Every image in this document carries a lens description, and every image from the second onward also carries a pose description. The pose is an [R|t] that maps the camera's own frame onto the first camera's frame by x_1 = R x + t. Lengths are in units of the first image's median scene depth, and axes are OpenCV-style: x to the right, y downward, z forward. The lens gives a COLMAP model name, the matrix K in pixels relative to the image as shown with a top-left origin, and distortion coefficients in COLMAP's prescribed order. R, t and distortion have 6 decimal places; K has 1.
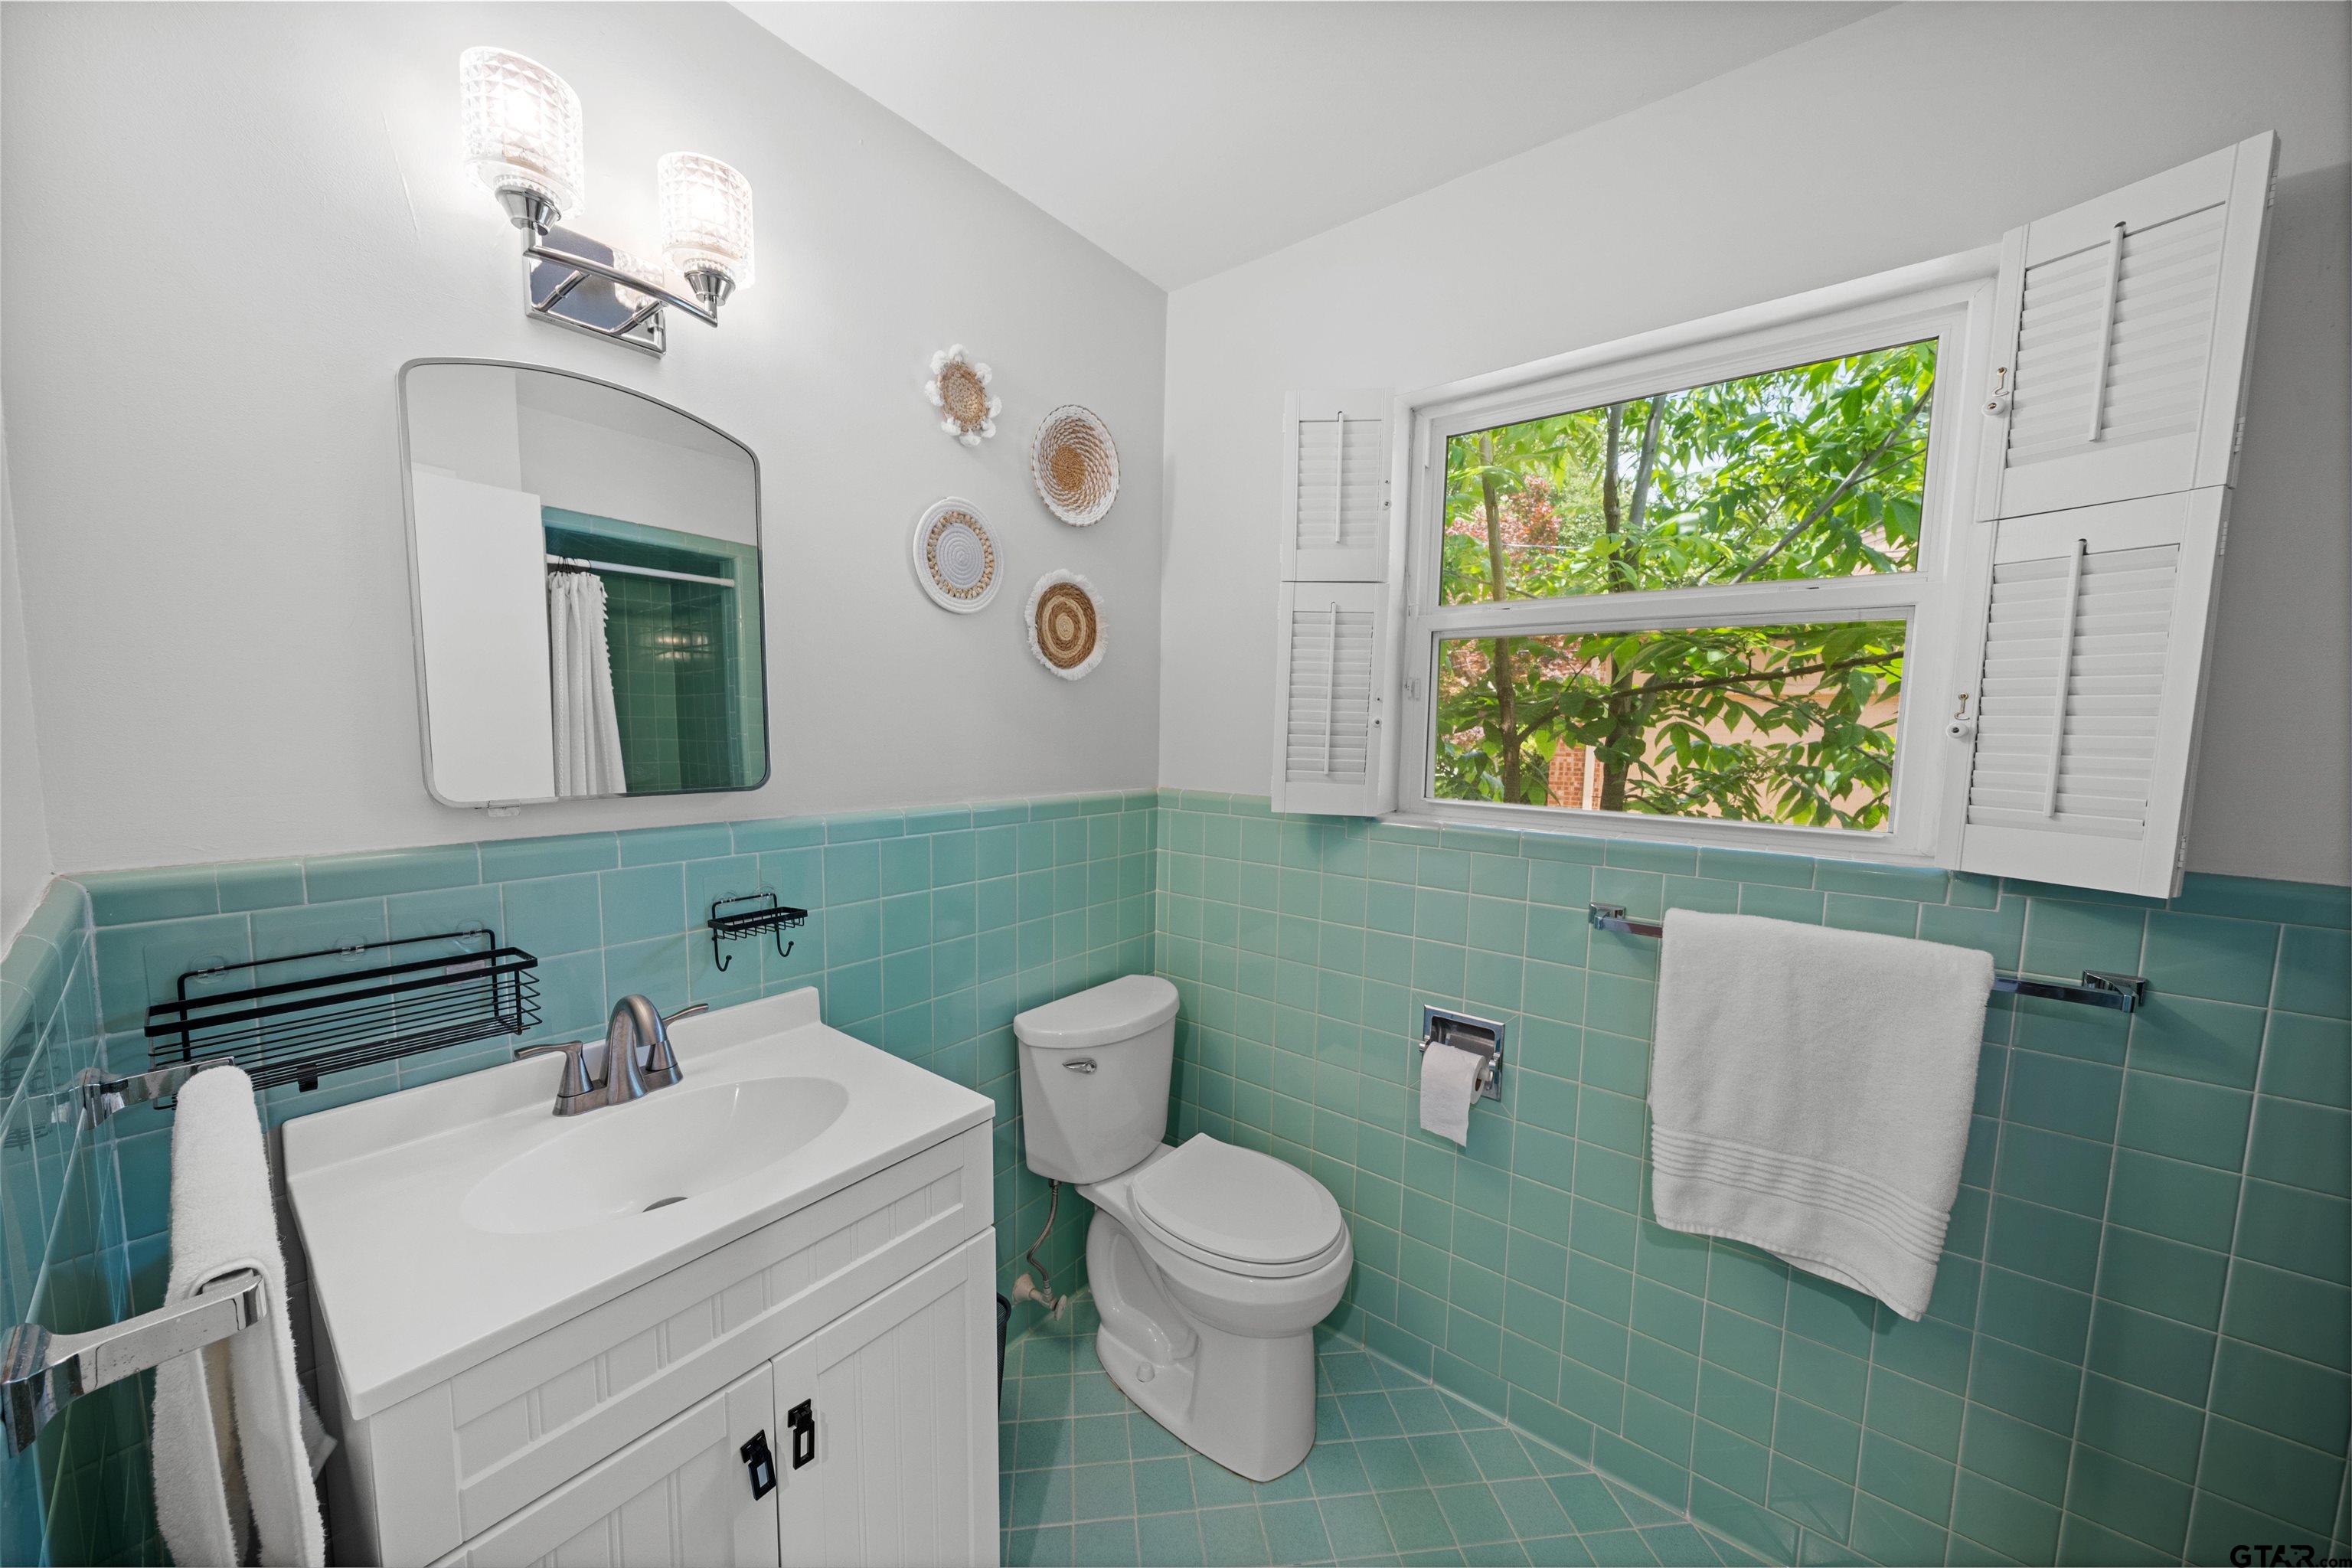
lens RADIAL K [[807.9, 0, 1175.5], [0, 807.9, 793.6], [0, 0, 1]] dist [-0.005224, -0.000011]
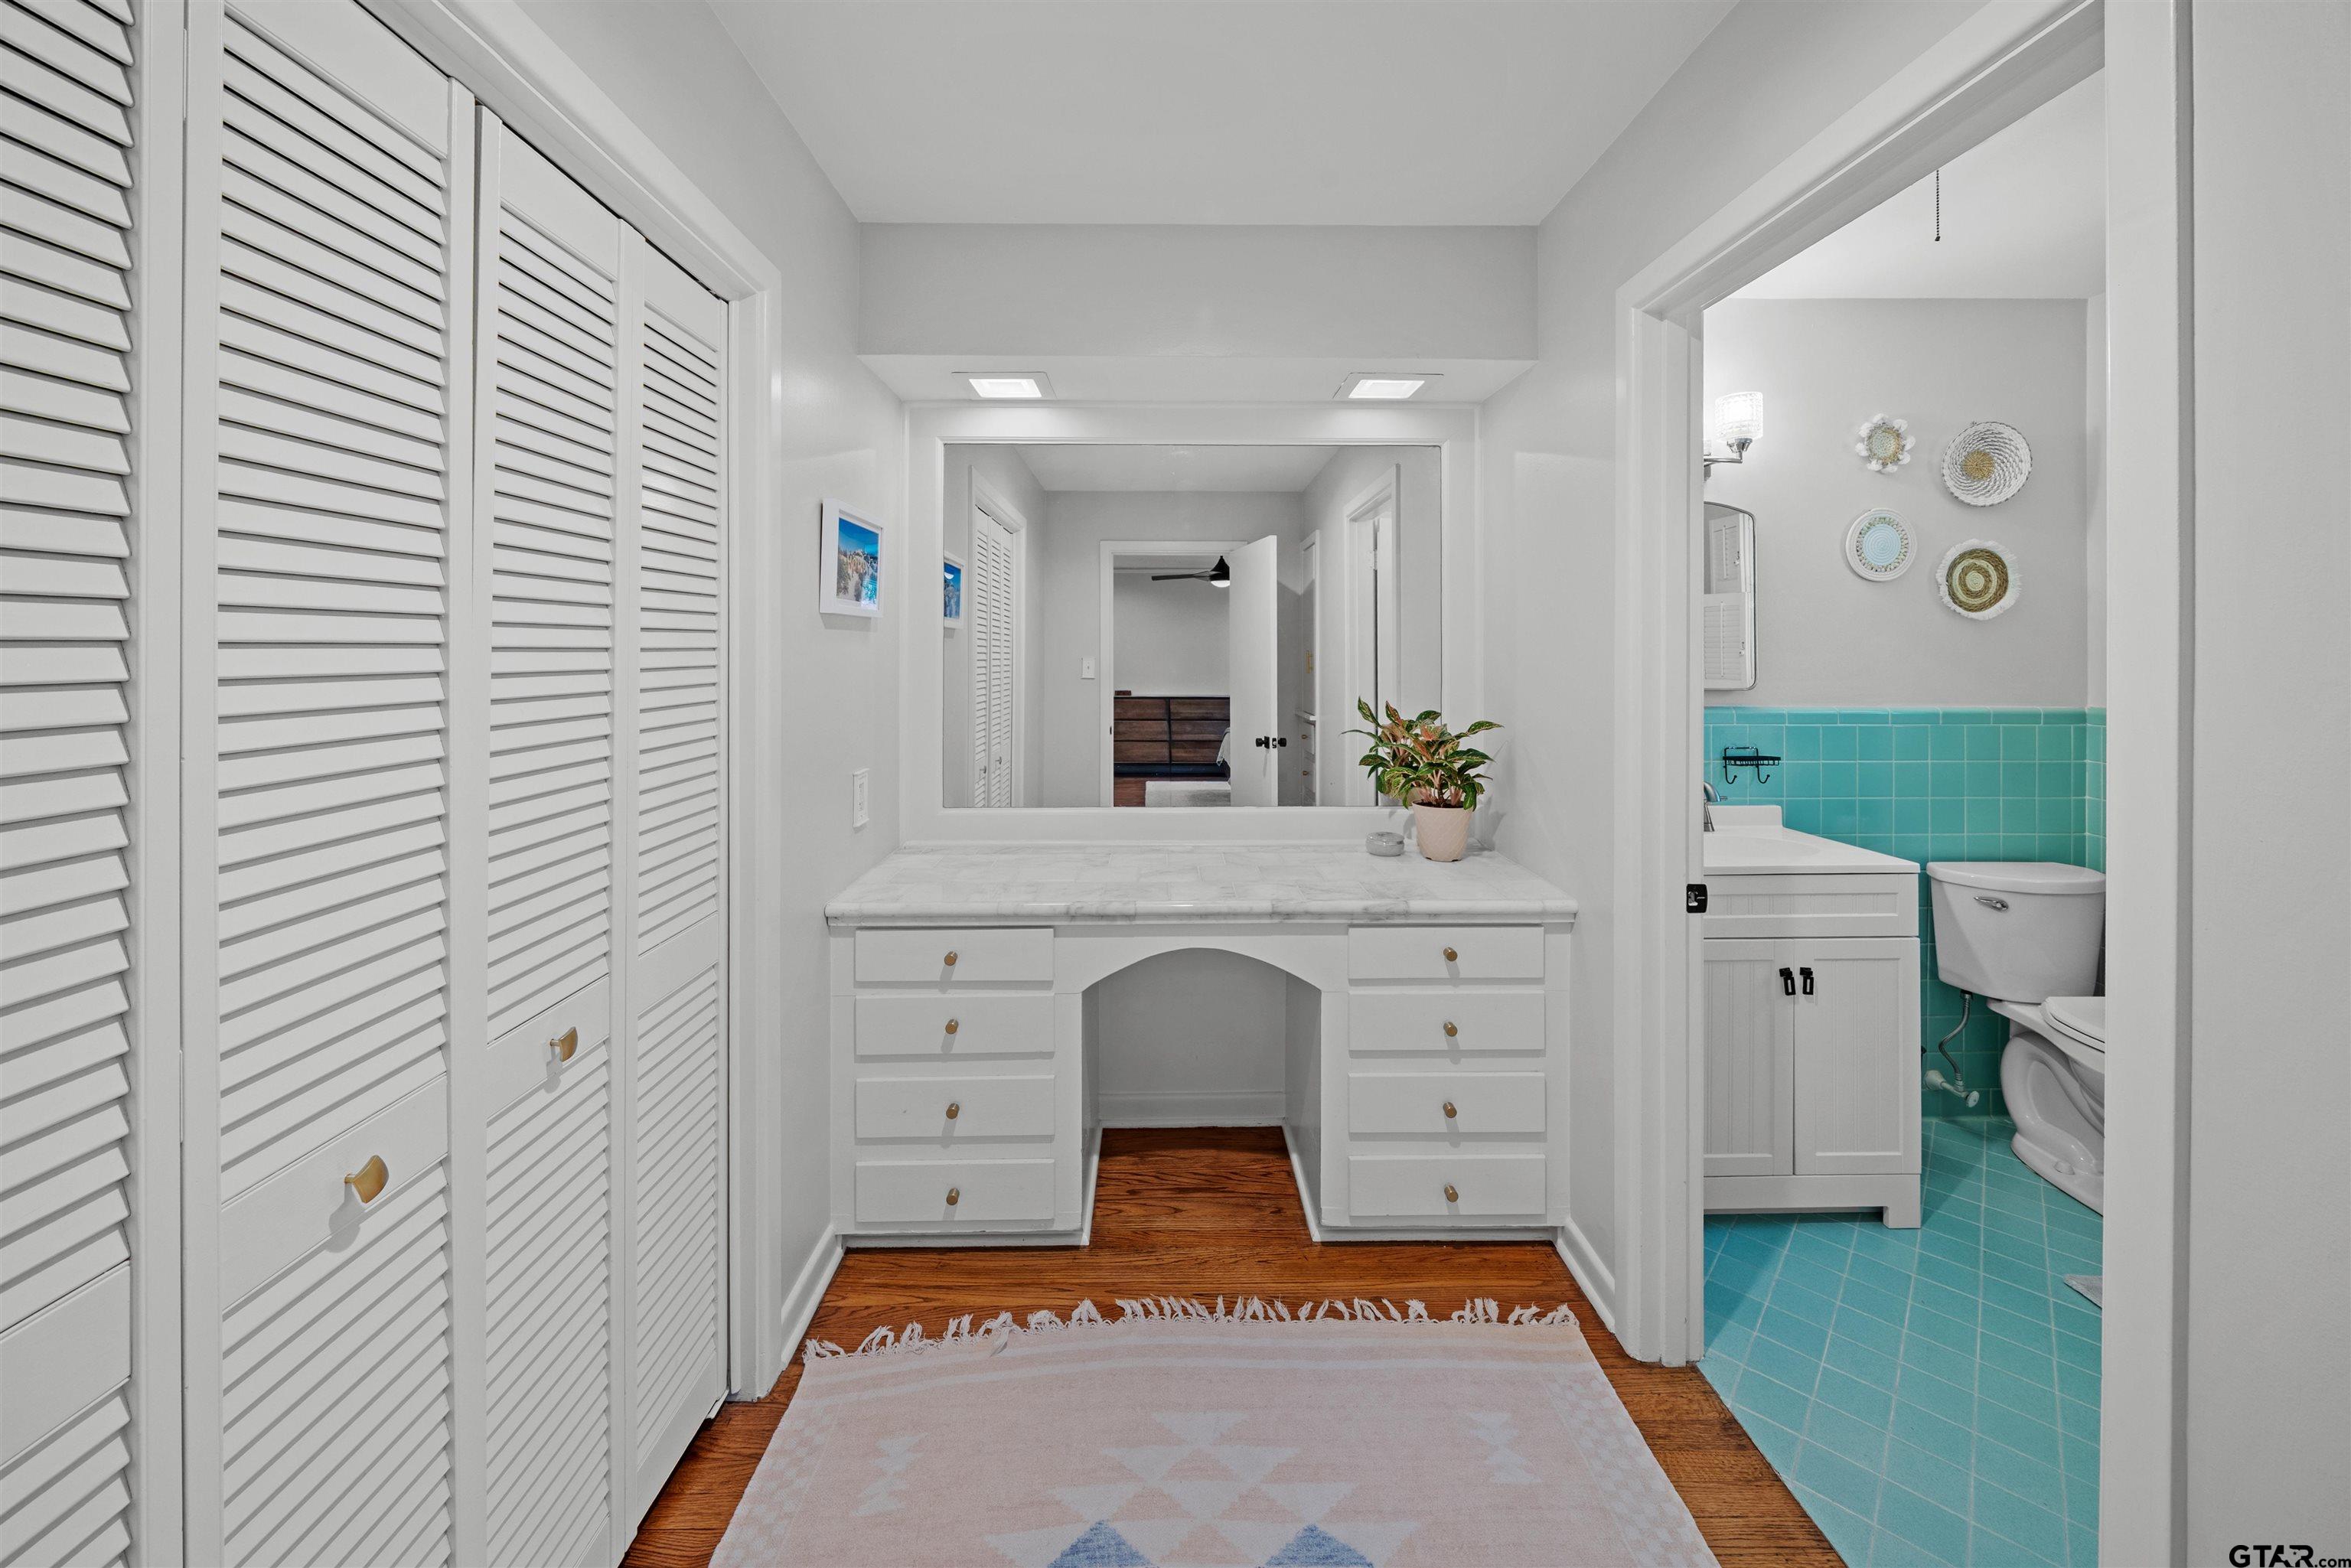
lens RADIAL K [[807.5, 0, 1206.2], [0, 807.5, 650.3], [0, 0, 1]] dist [-0.005224, -0.000011]
pose [[0.615539, -0.018313, -0.787894, 0.134488], [-0.059648, 0.995780, -0.069744, 0.082678], [0.785846, 0.089926, 0.611849, -0.860417]]
